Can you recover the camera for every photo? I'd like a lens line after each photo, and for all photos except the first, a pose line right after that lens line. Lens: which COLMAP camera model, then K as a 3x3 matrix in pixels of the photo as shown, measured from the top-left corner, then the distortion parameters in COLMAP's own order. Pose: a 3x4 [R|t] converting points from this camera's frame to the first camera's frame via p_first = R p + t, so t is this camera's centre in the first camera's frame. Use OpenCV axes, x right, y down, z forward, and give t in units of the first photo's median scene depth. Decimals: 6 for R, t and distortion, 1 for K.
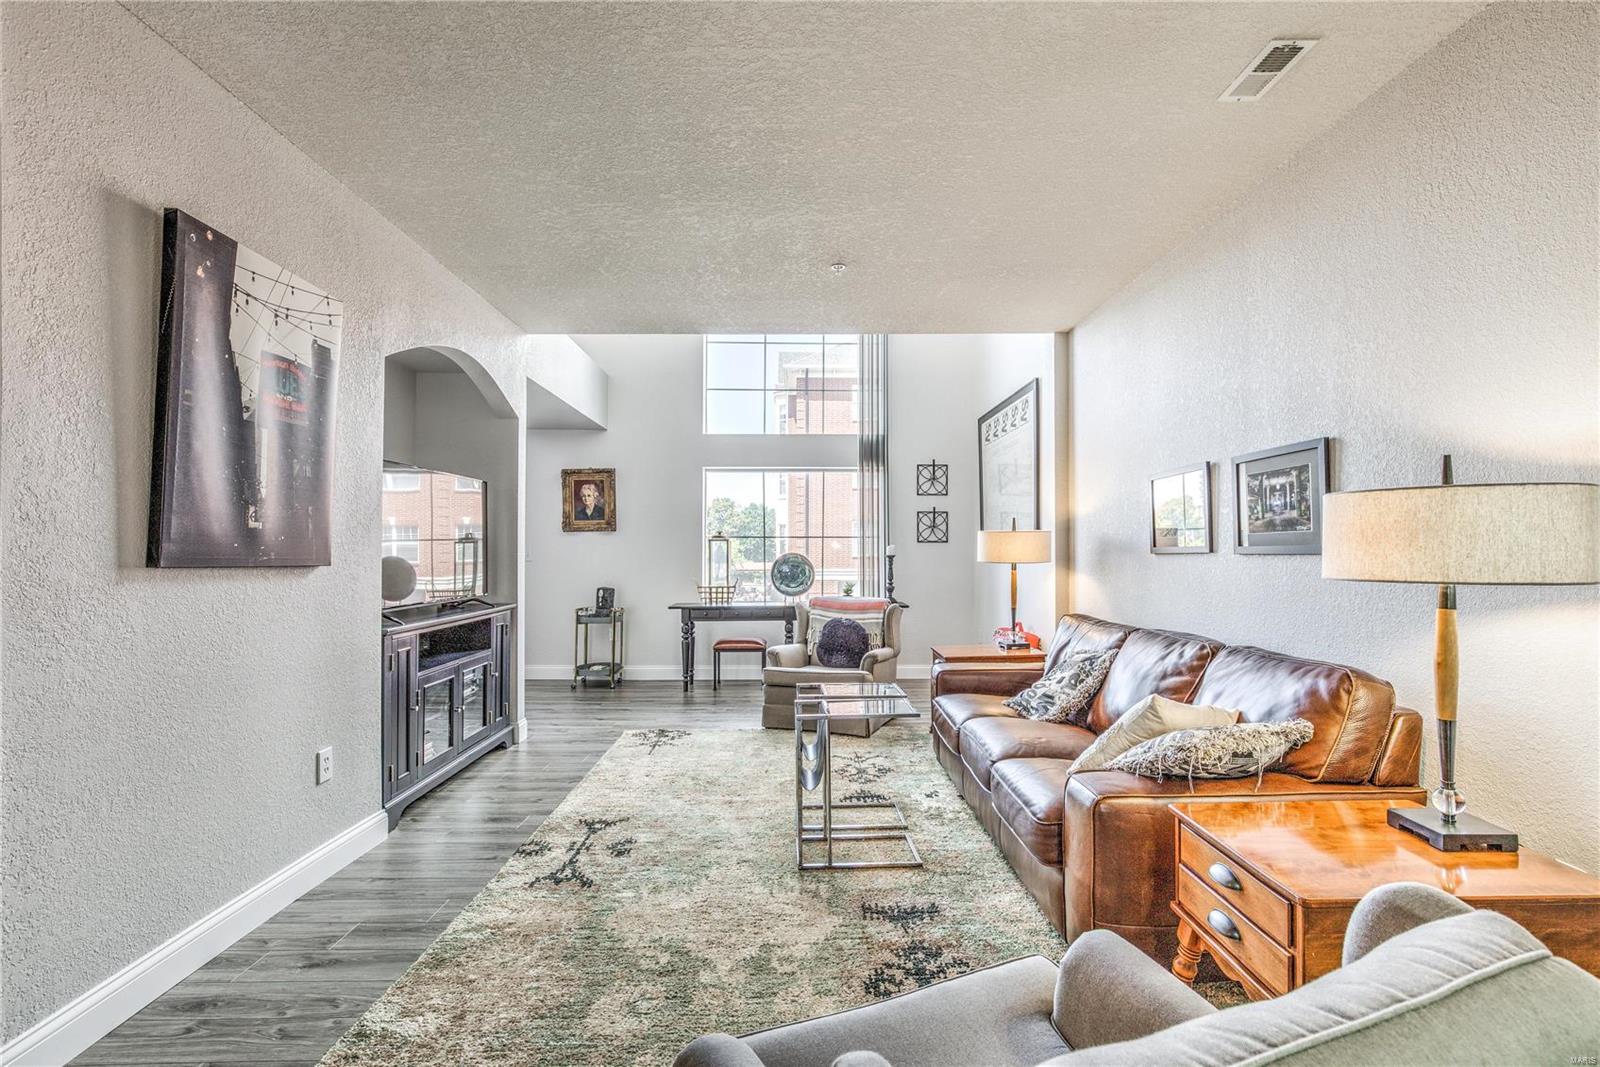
lens RADIAL K [[736.6, 0, 801.4], [0, 736.6, 543.4], [0, 0, 1]] dist [-0.010722, -0.001656]
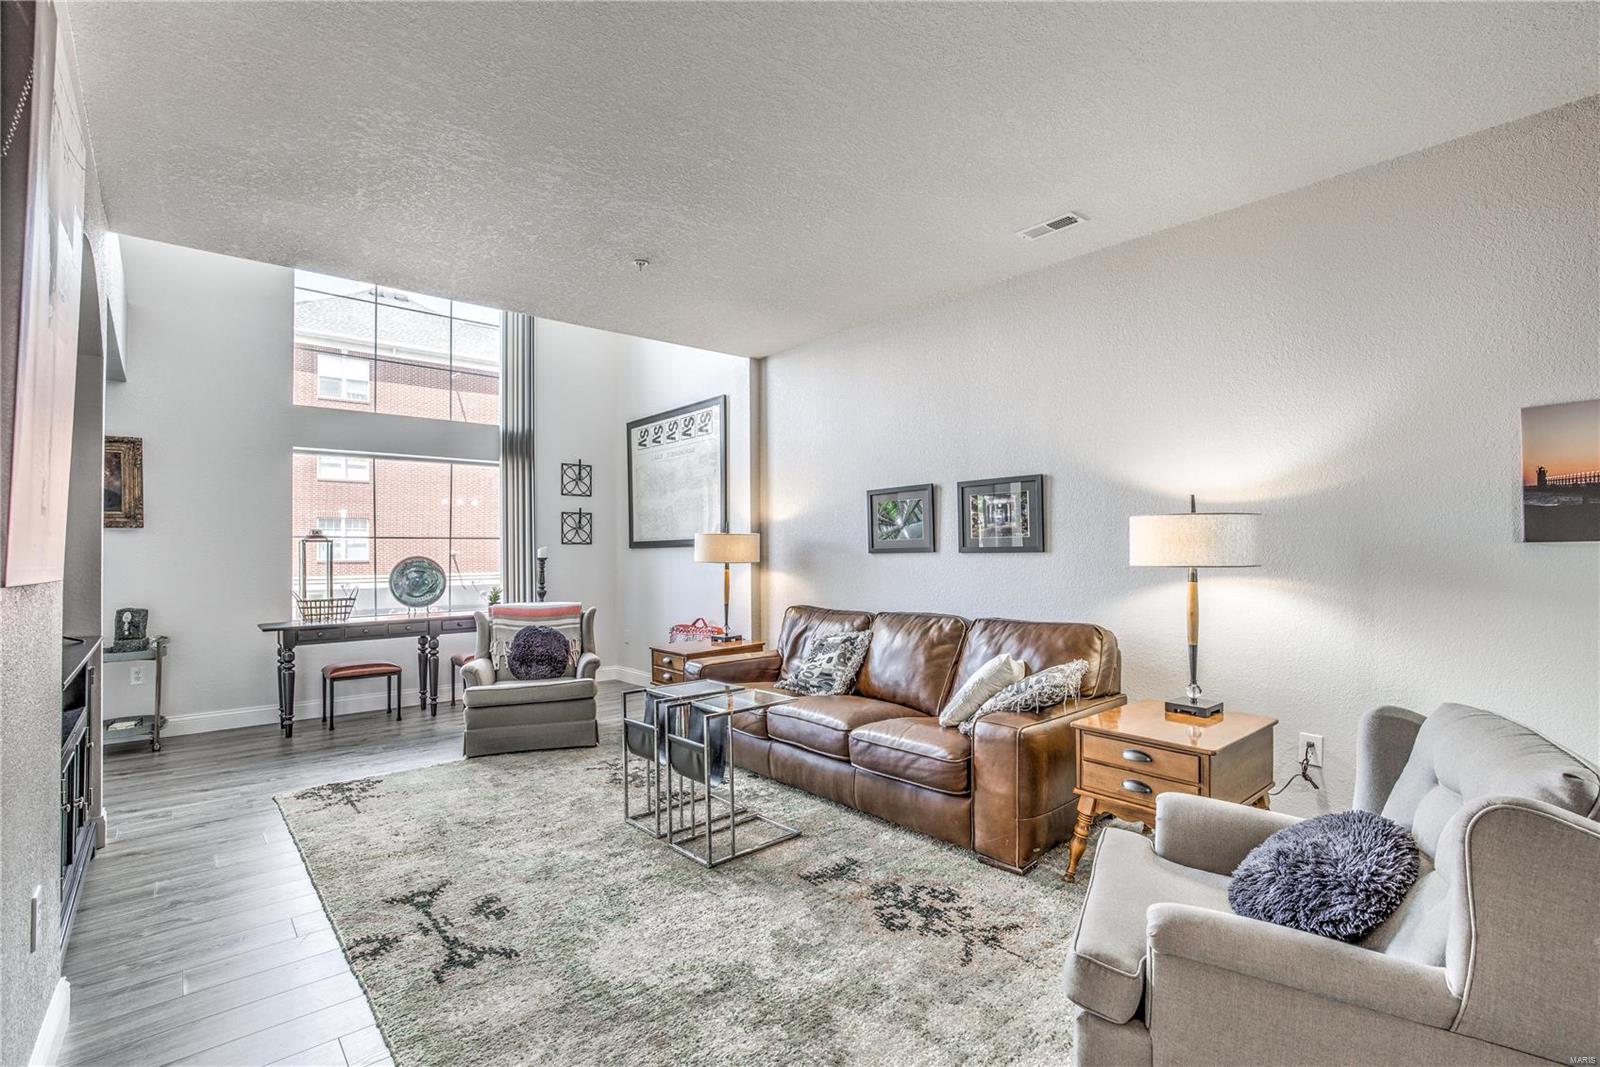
lens RADIAL K [[736.6, 0, 811.5], [0, 736.6, 544.3], [0, 0, 1]] dist [-0.010722, -0.001656]
pose [[0.759713, 0.002036, 0.650255, -0.406789], [-0.000648, 0.999997, -0.002375, 0.001517], [-0.650258, 0.001383, 0.759712, 0.105128]]
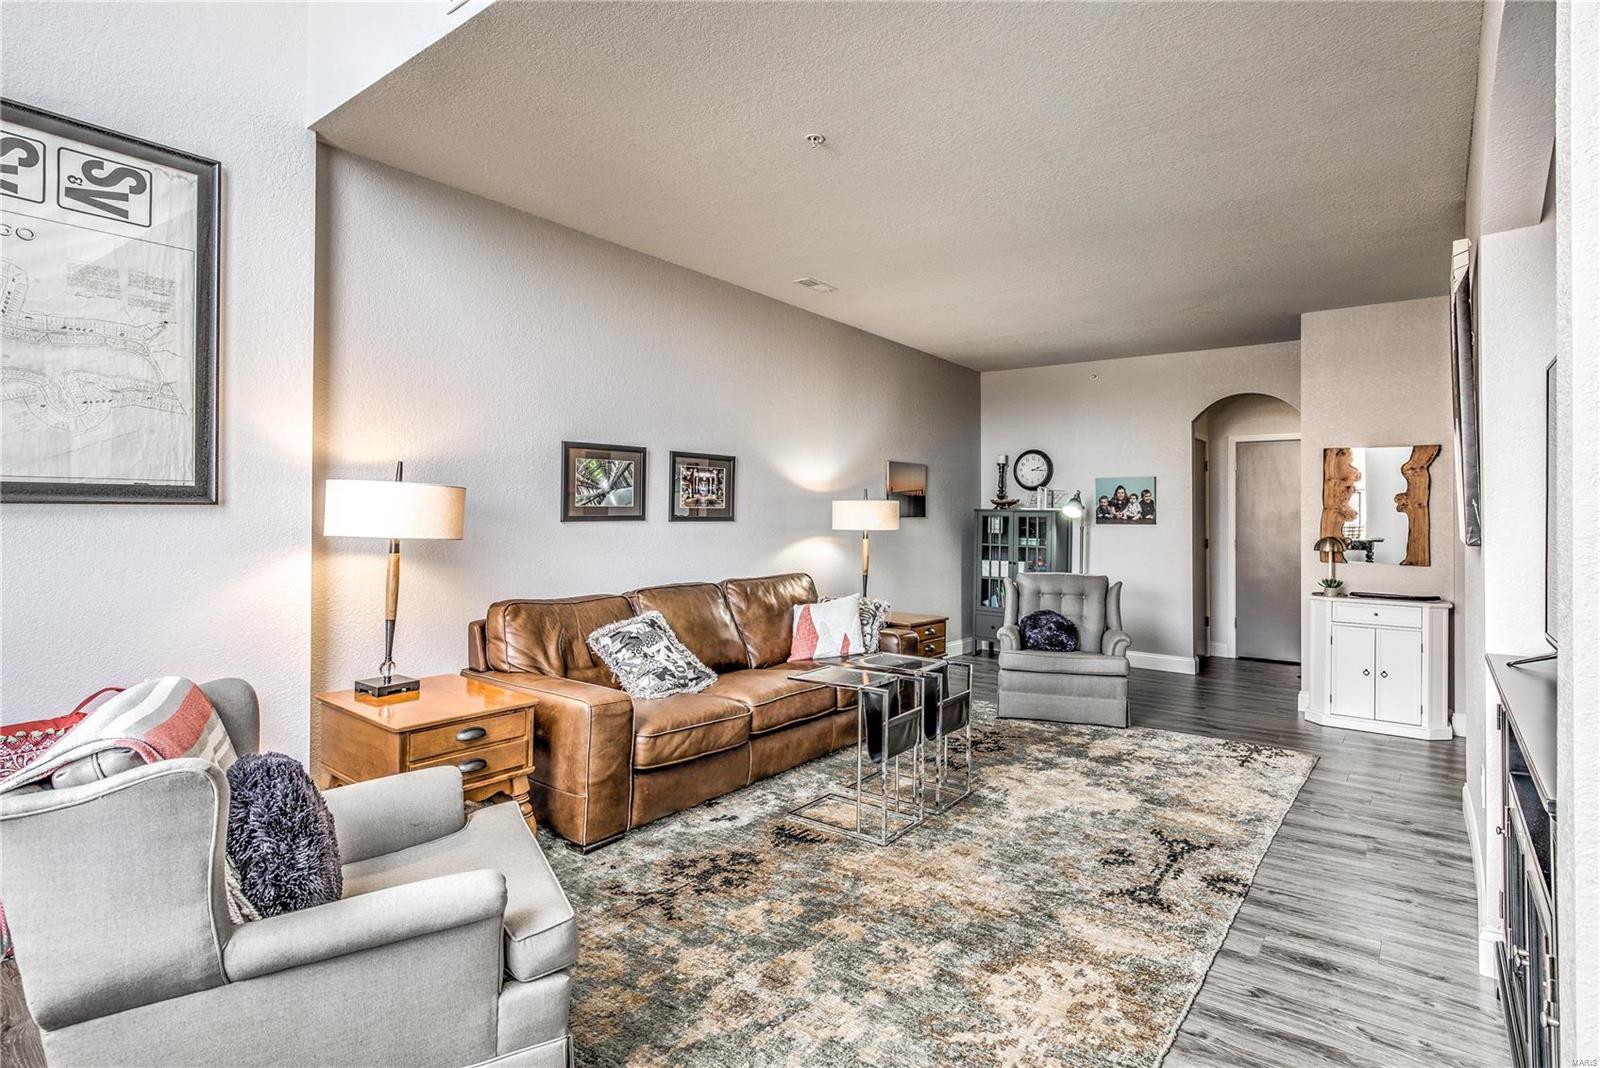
lens RADIAL K [[813.4, 0, 828.2], [0, 813.4, 511.0], [0, 0, 1]] dist [-0.000943, 0.002185]
pose [[-0.794211, -0.004885, 0.607622, -0.451055], [-0.015224, 0.999814, -0.011862, 0.006724], [-0.607451, -0.018671, -0.794137, 1.605347]]
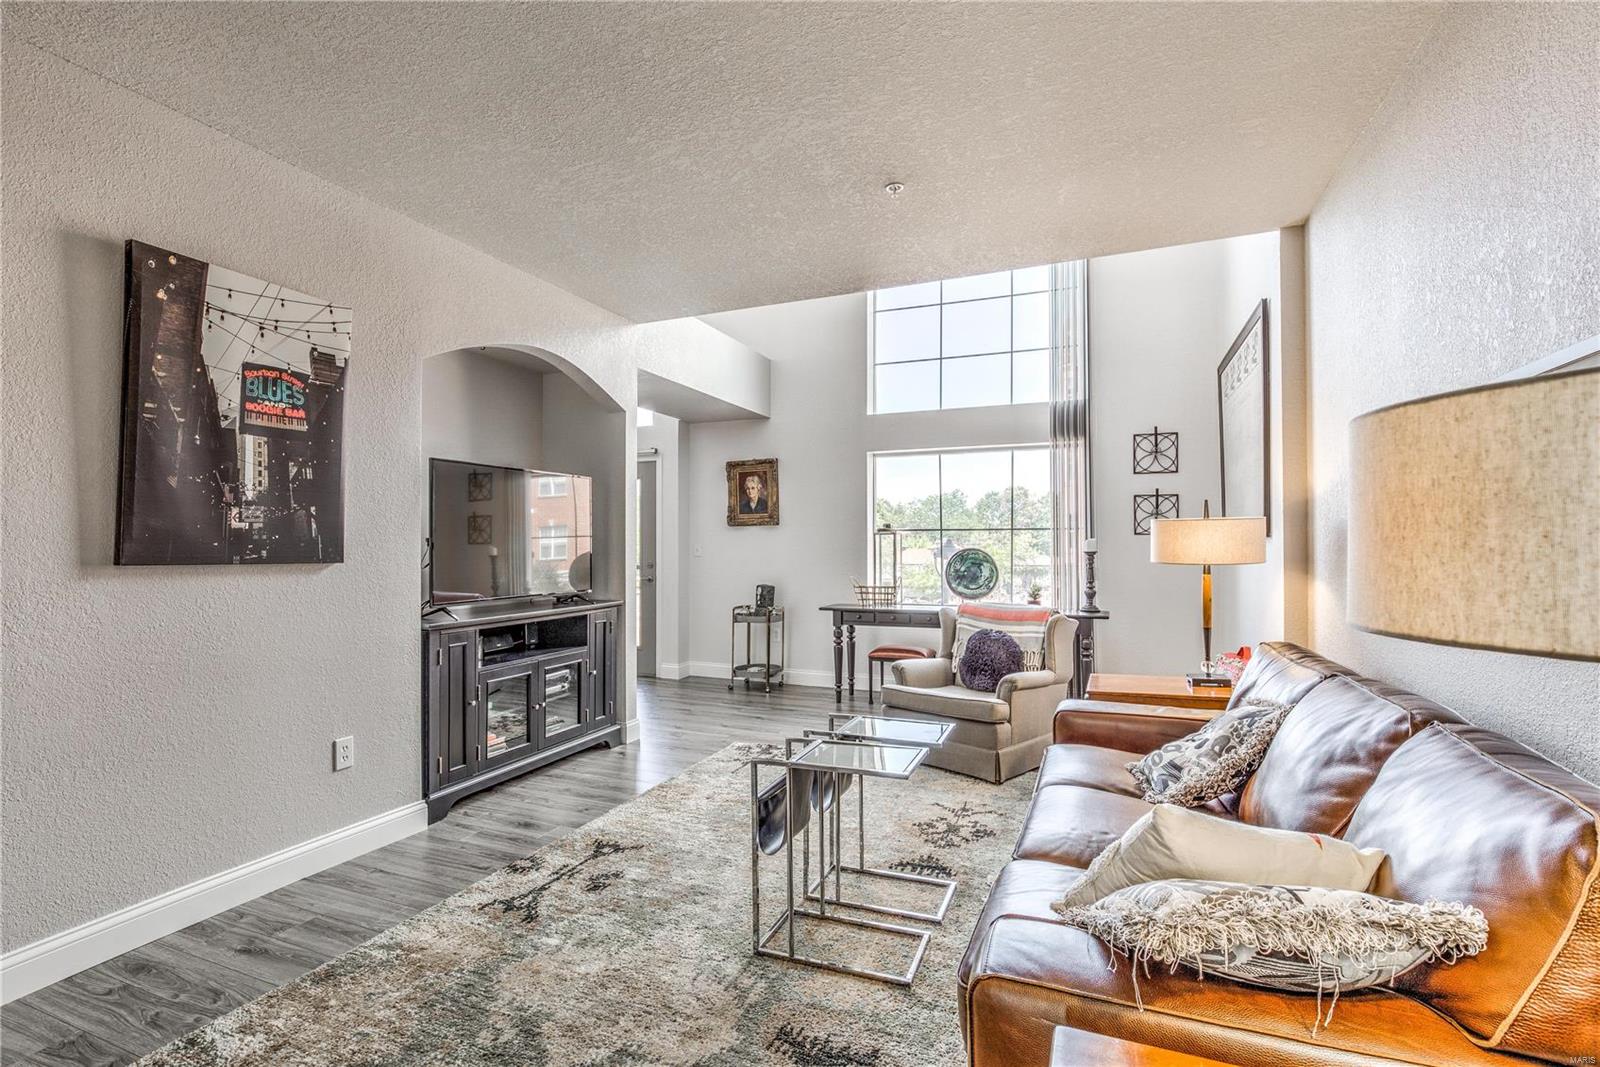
lens RADIAL K [[736.6, 0, 778.1], [0, 736.6, 541.0], [0, 0, 1]] dist [-0.010722, -0.001656]
pose [[0.907257, -0.007352, -0.420511, 0.261445], [0.009354, 0.999953, 0.002697, 0.001031], [0.420472, -0.006380, 0.907283, 0.224058]]
